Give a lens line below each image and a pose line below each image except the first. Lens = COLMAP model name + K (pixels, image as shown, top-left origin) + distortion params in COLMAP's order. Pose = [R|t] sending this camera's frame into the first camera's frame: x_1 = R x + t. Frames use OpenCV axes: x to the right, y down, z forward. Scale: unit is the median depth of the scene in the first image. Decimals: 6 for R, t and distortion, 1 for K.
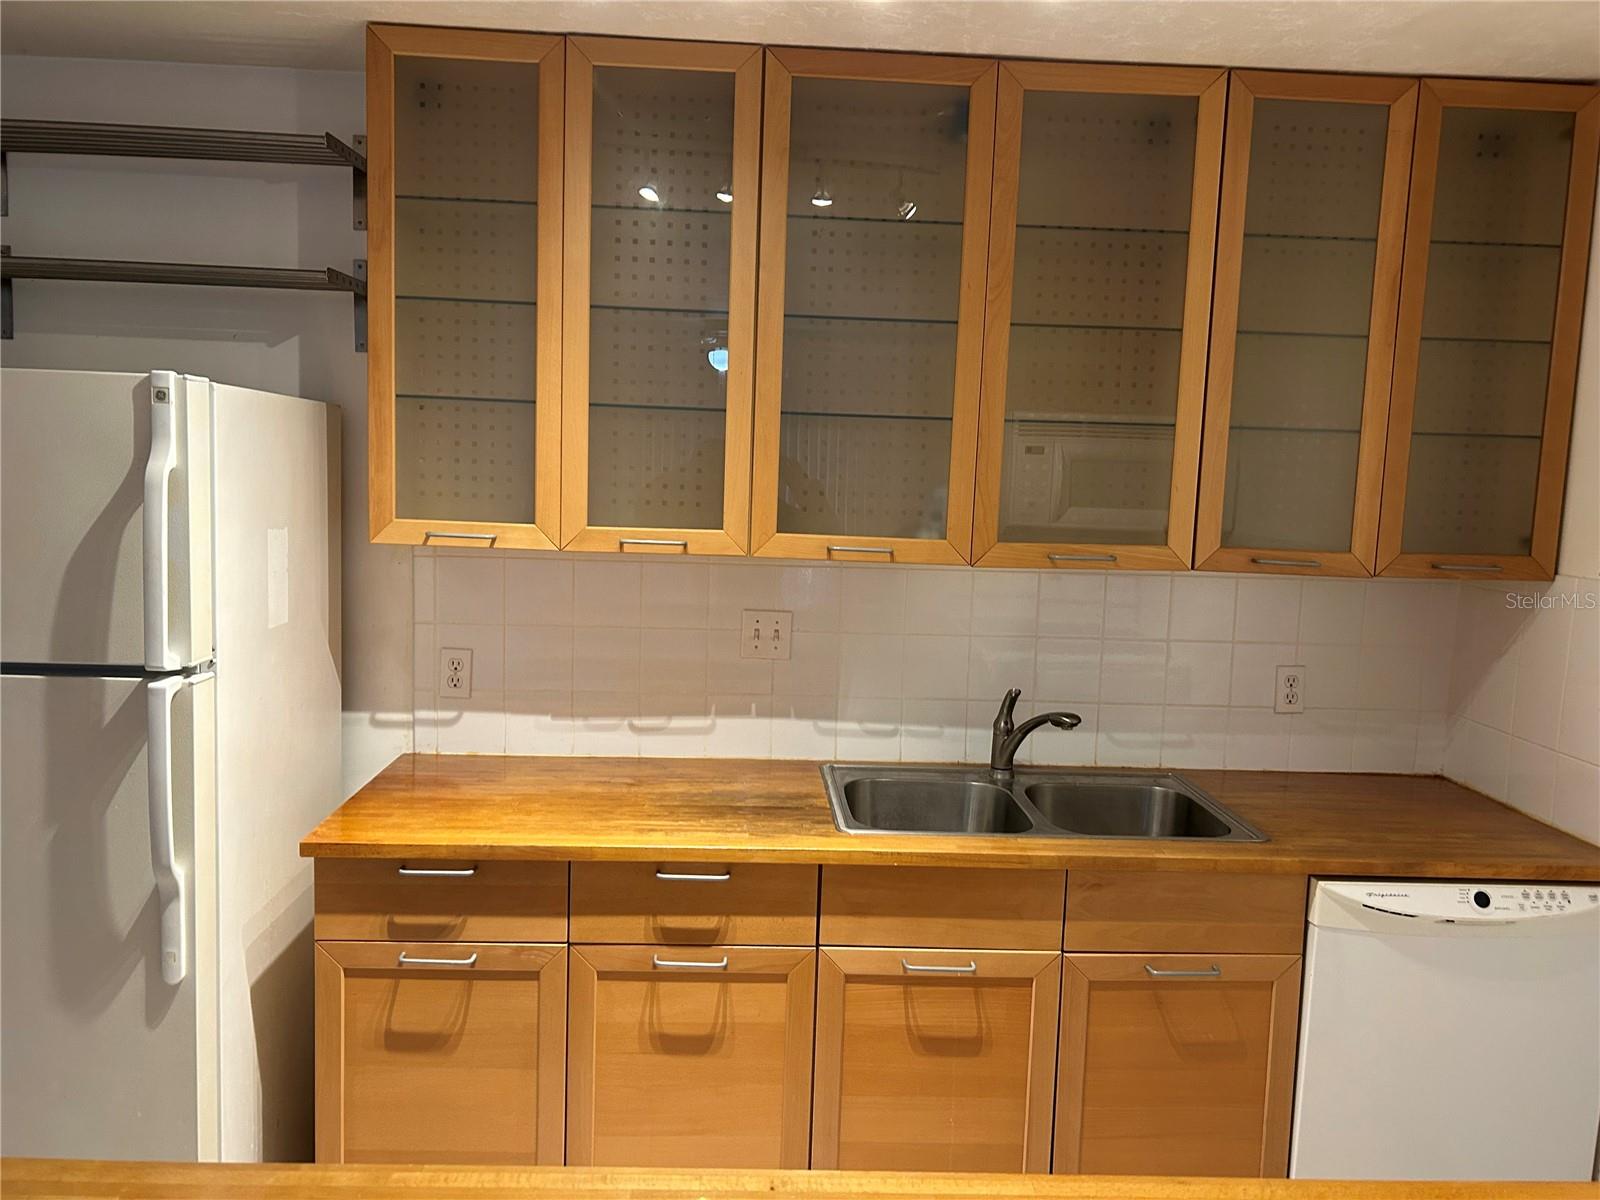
lens RADIAL K [[1193.1, 0, 839.2], [0, 1193.1, 591.7], [0, 0, 1]] dist [0.055247, -0.080488]
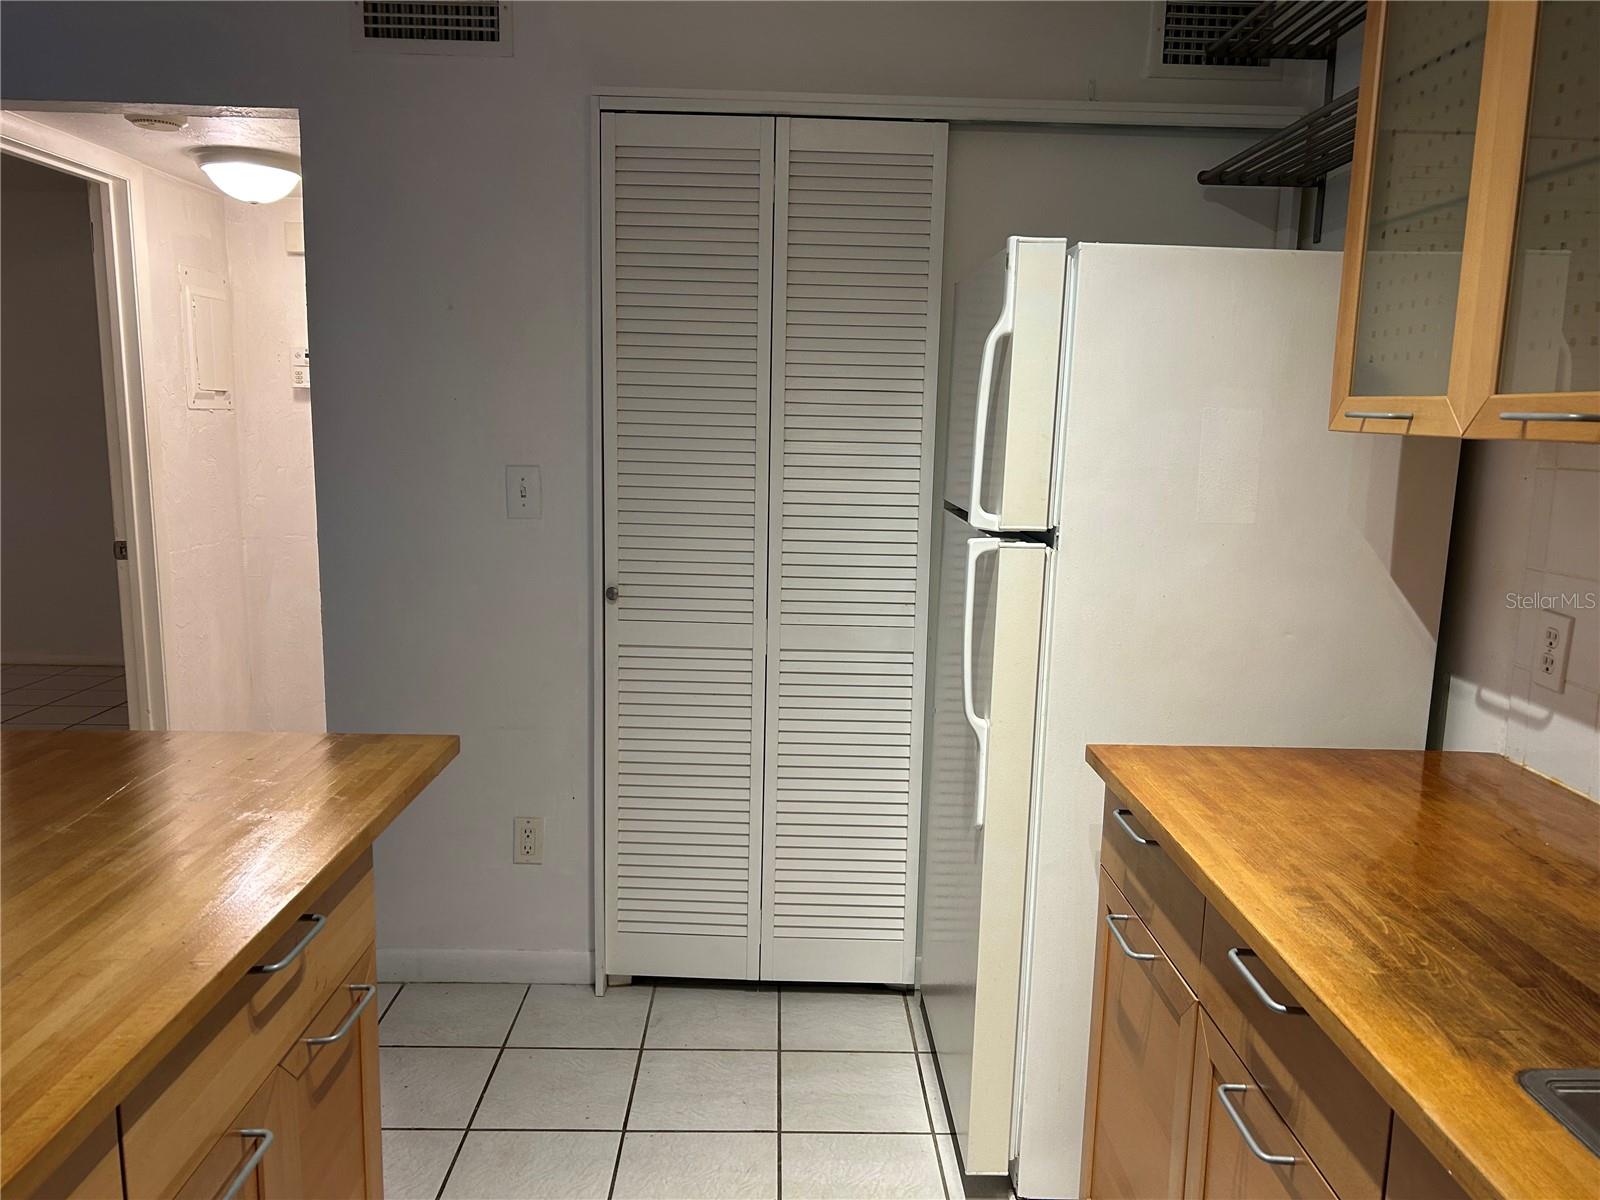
lens RADIAL K [[1217.3, 0, 795.5], [0, 1217.3, 607.8], [0, 0, 1]] dist [0.051829, -0.000826]
pose [[-0.035507, 0.128141, -0.991120, 0.419843], [-0.129949, 0.982734, 0.131712, 0.011726], [0.990885, 0.133472, -0.018242, 0.711630]]
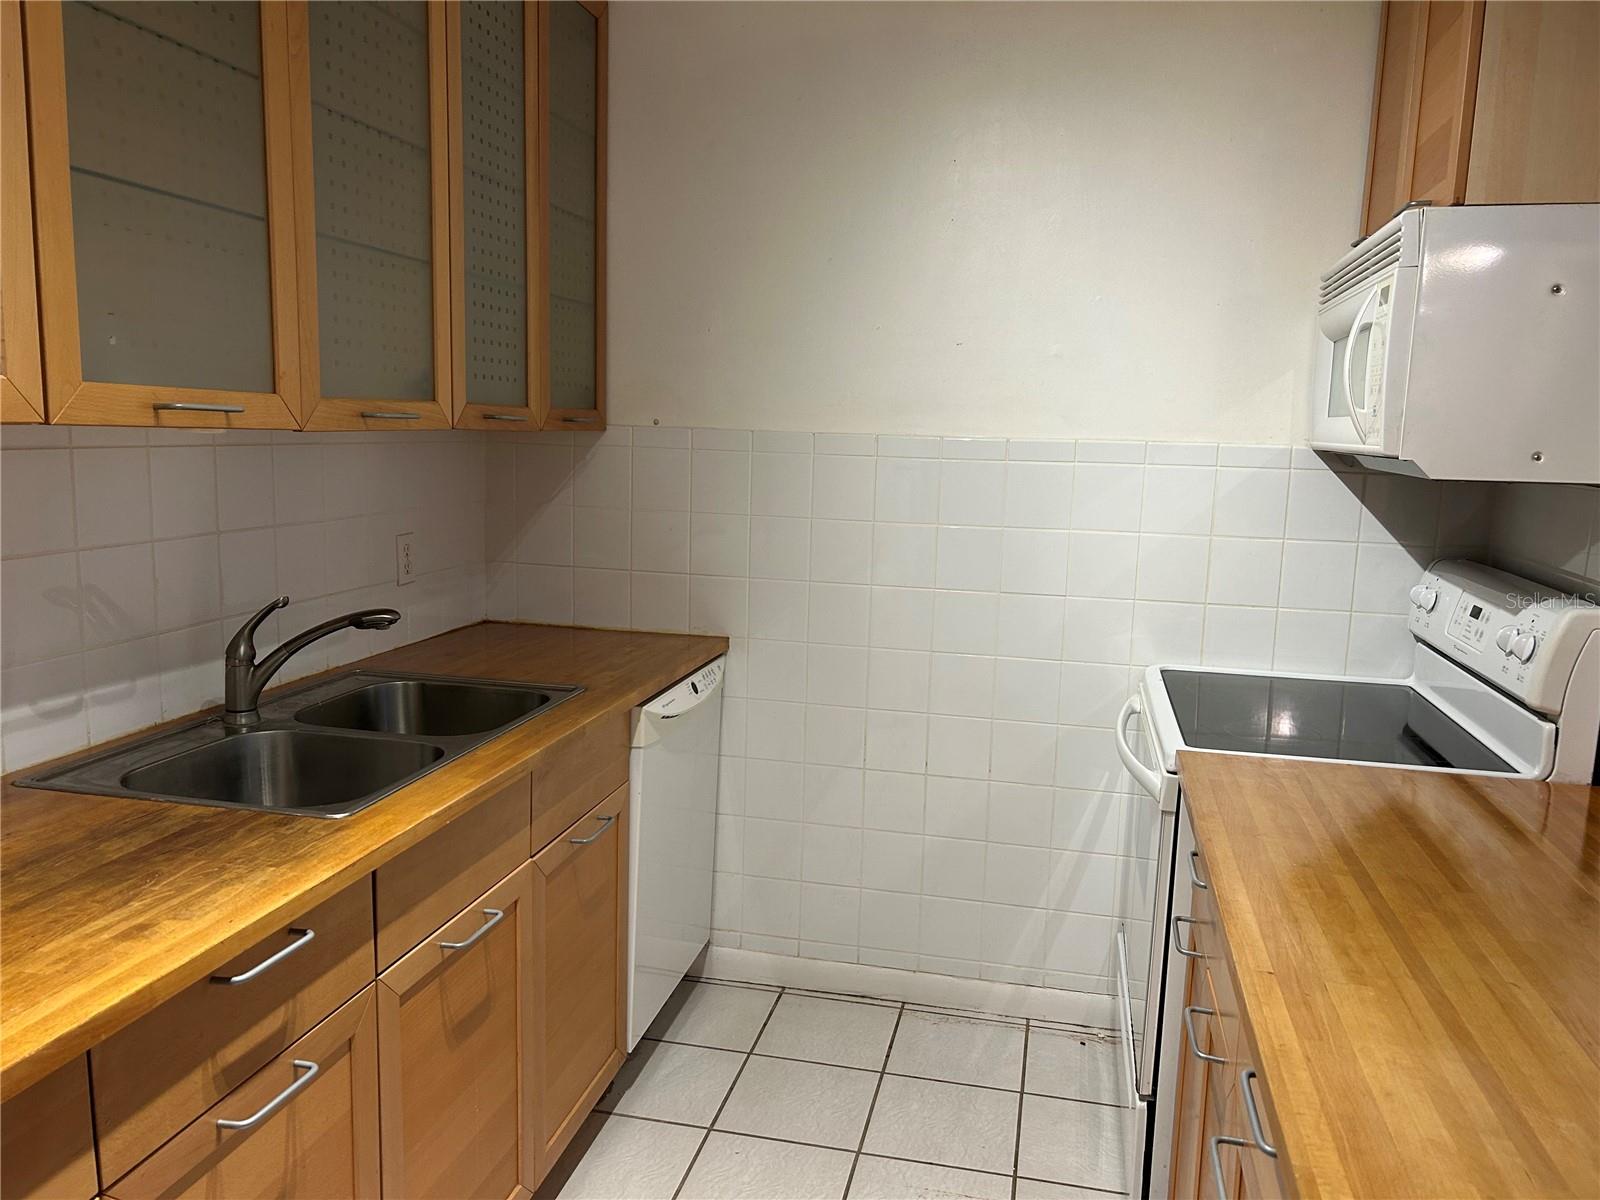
lens RADIAL K [[1193.1, 0, 839.2], [0, 1193.1, 591.7], [0, 0, 1]] dist [0.055247, -0.080488]
pose [[0.241933, -0.160969, 0.956848, -0.559129], [0.072016, 0.986402, 0.147732, -0.010198], [-0.967617, 0.033167, 0.250235, 0.528282]]
